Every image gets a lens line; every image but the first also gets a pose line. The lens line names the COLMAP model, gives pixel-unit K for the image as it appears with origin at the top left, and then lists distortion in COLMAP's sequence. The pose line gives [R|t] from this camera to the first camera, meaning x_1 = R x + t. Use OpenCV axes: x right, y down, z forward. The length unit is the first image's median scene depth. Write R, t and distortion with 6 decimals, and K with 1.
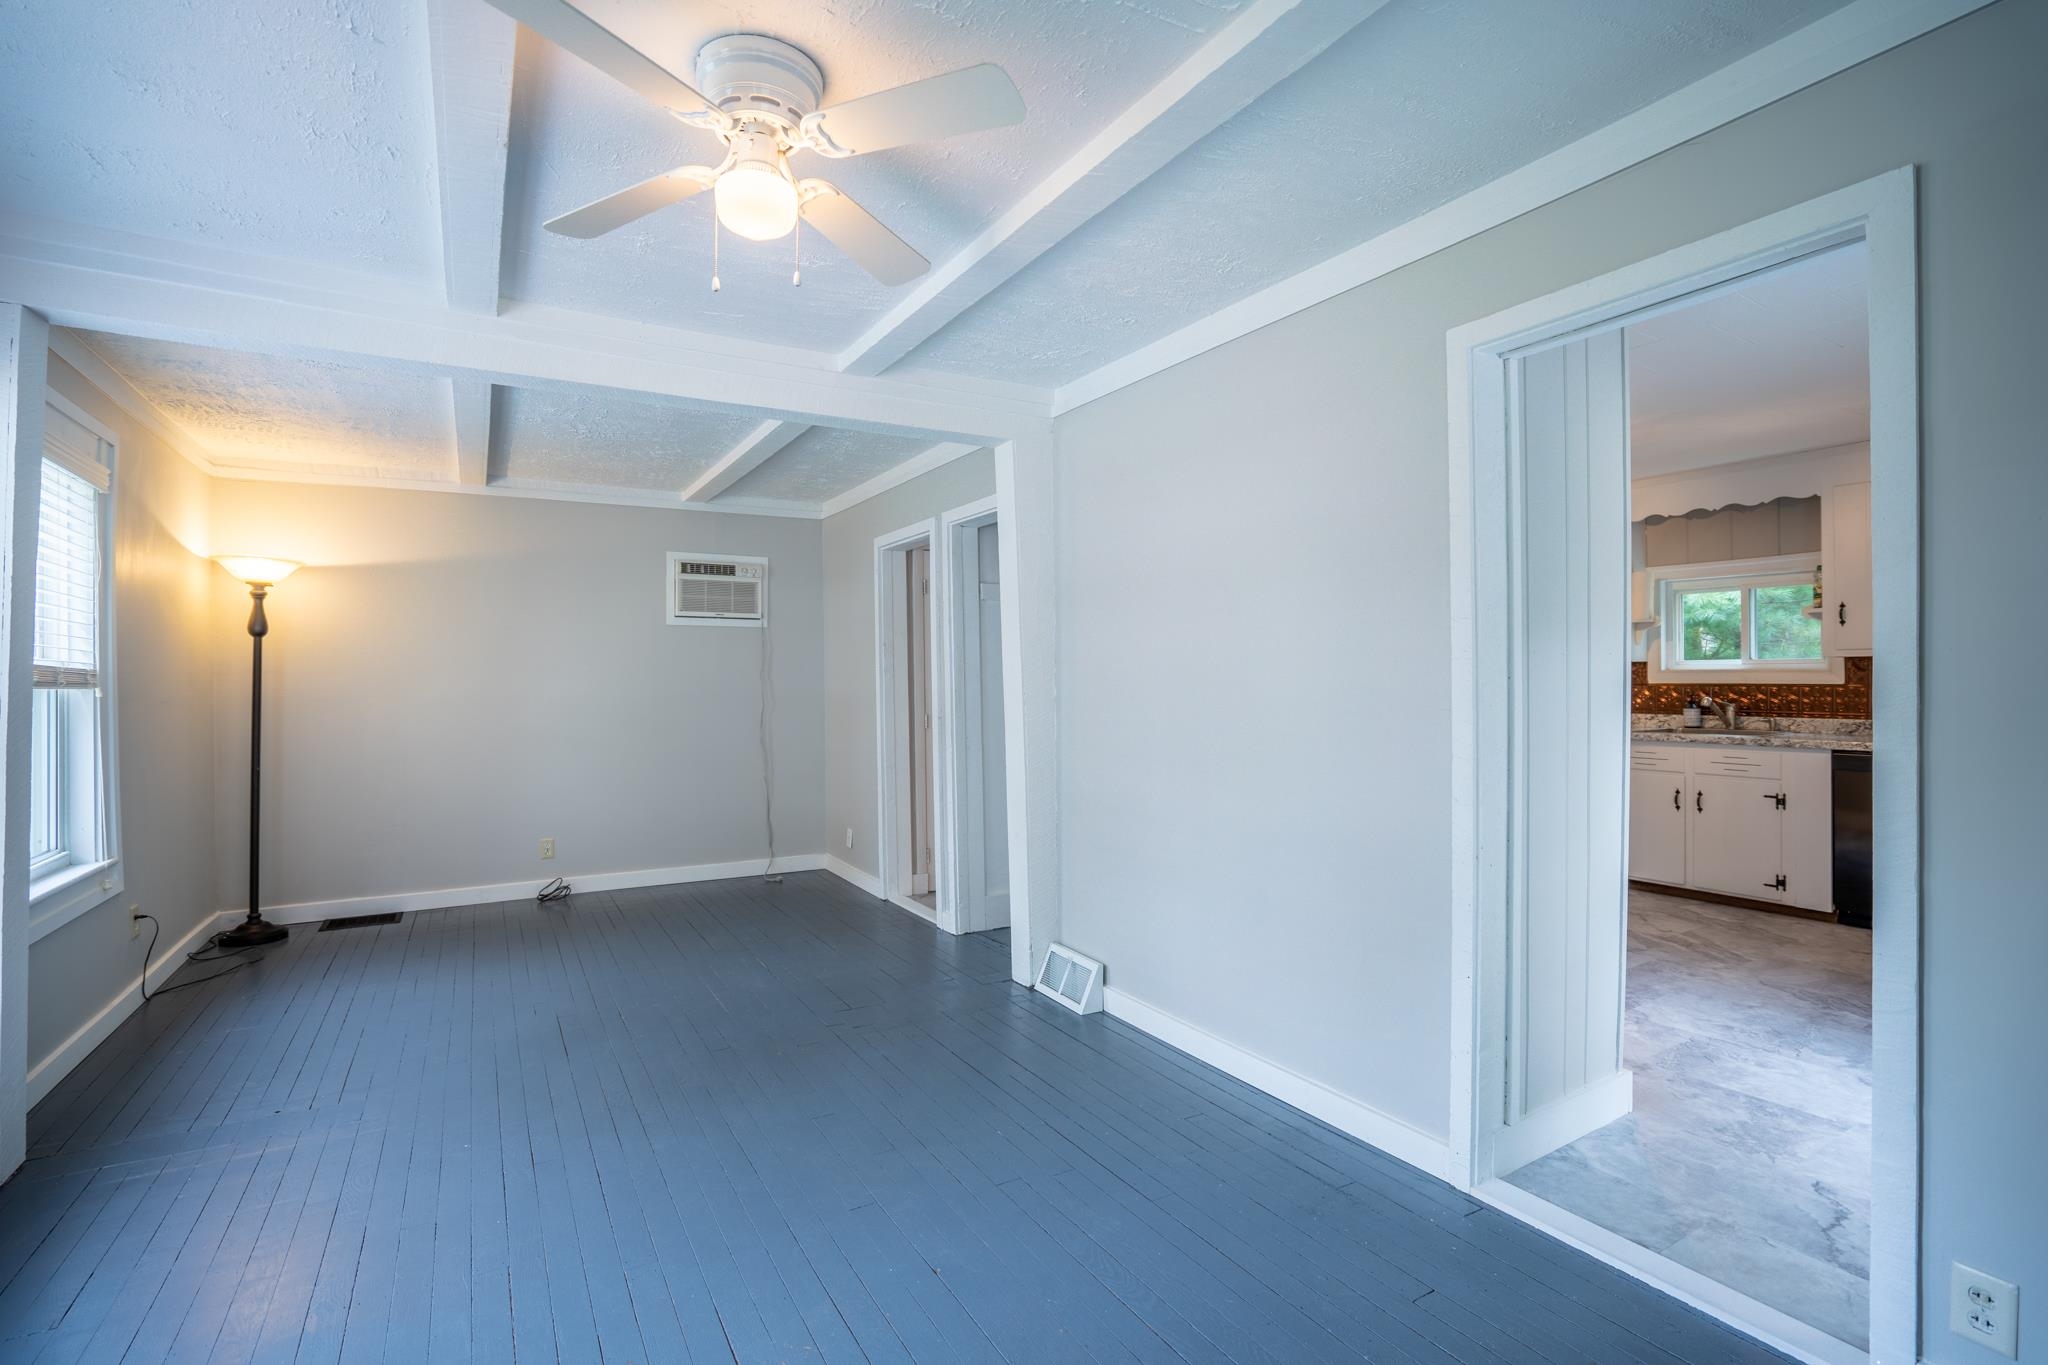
lens RADIAL K [[947.6, 0, 1031.4], [0, 947.6, 681.0], [0, 0, 1]] dist [-0.064436, 0.025804]
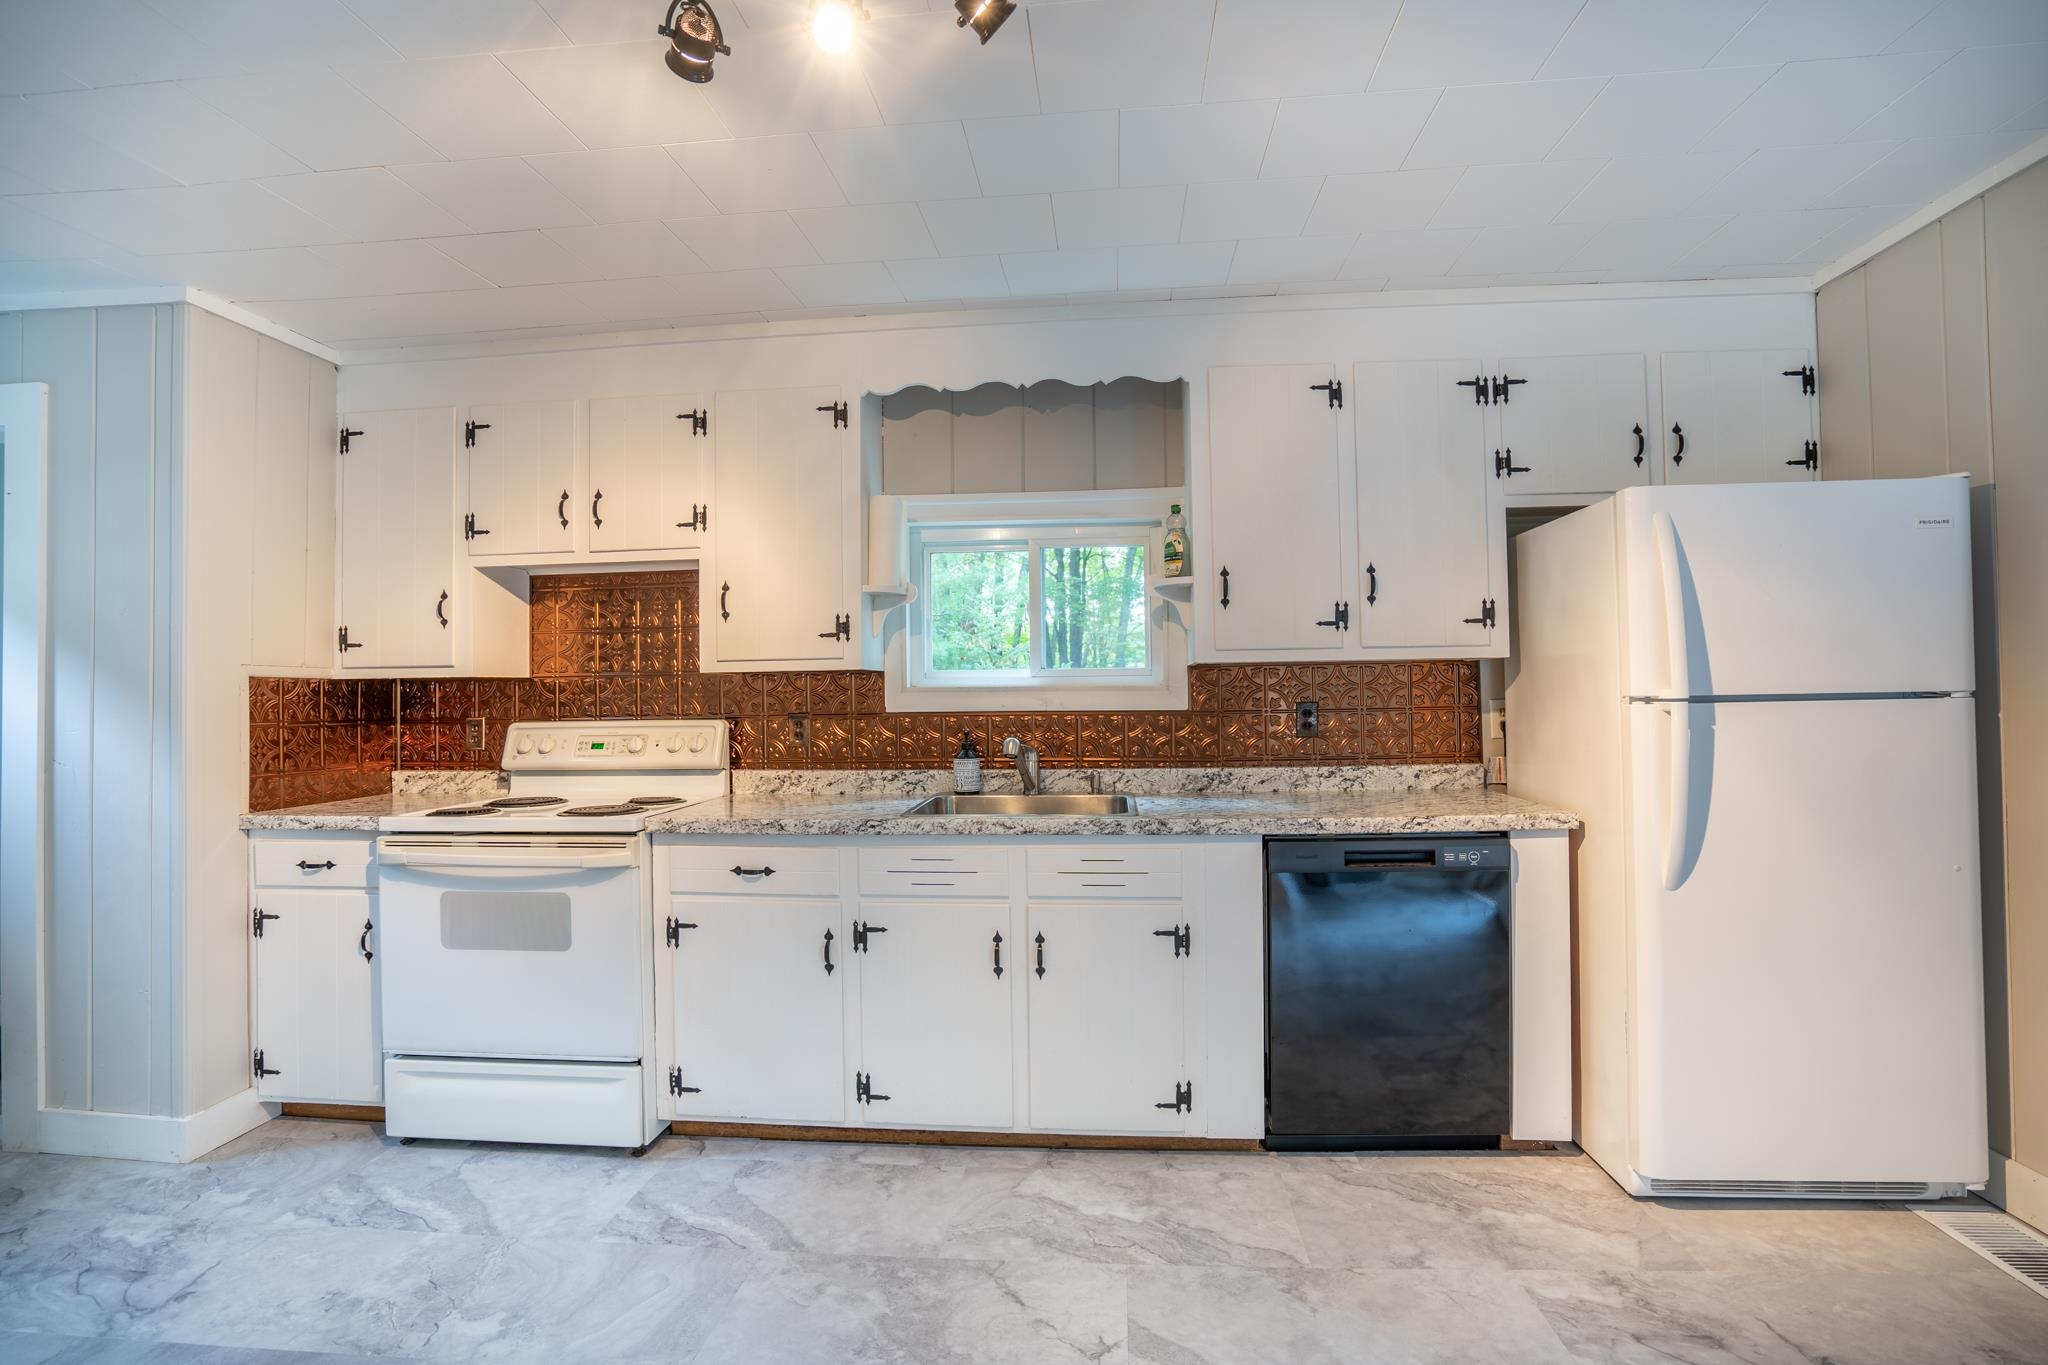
lens RADIAL K [[947.6, 0, 1031.4], [0, 947.6, 681.0], [0, 0, 1]] dist [-0.064436, 0.025804]
pose [[0.587697, 0.014858, 0.808945, 0.314915], [0.009613, 0.999633, -0.025345, -0.001015], [-0.809024, 0.022672, 0.587338, 0.701254]]
